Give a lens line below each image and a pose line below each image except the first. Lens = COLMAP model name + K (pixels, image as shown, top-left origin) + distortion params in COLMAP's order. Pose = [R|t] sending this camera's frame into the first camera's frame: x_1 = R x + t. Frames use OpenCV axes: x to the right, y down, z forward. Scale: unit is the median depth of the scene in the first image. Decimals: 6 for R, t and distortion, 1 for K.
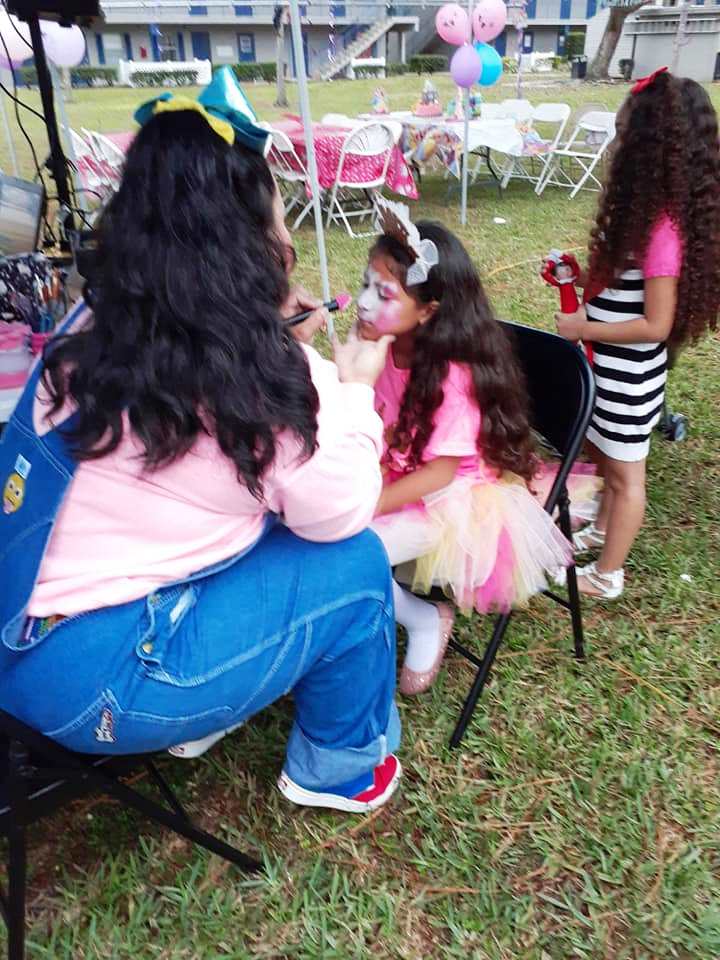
lens RADIAL K [[820.3, 0, 360.0], [0, 820.3, 480.0], [0, 0, 1]] dist [0.057076, -0.002010]
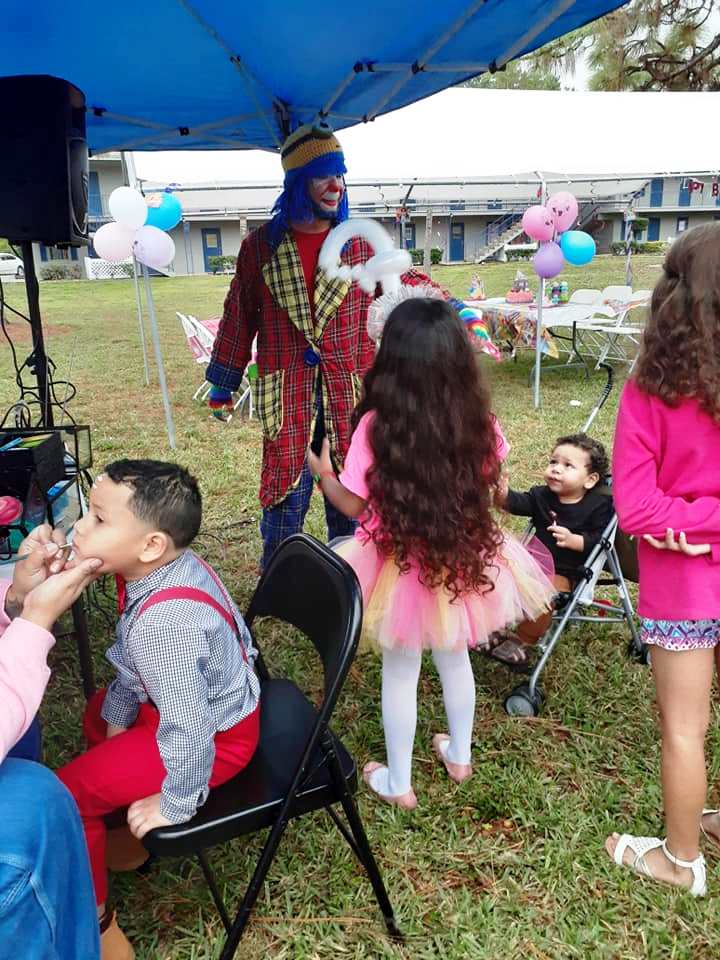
lens RADIAL K [[815.1, 0, 360.1], [0, 815.1, 477.5], [0, 0, 1]] dist [0.166754, -0.296926]
pose [[0.980515, 0.045932, -0.191000, 0.419930], [-0.081406, 0.979874, -0.182262, -0.097755], [0.178784, 0.194260, 0.964520, 0.069684]]
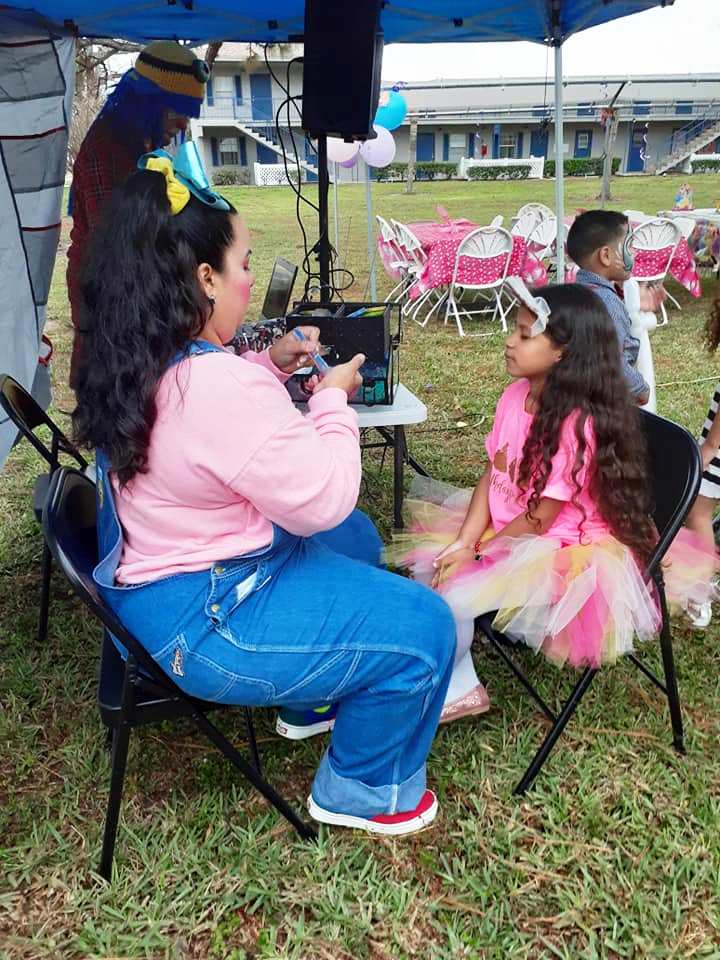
lens RADIAL K [[802.9, 0, 360.4], [0, 802.9, 492.4], [0, 0, 1]] dist [0.059921, 0.008450]
pose [[0.929640, 0.152048, -0.335636, 0.216311], [-0.176220, 0.983429, -0.042584, 0.018884], [0.323599, 0.098733, 0.941029, -0.095909]]
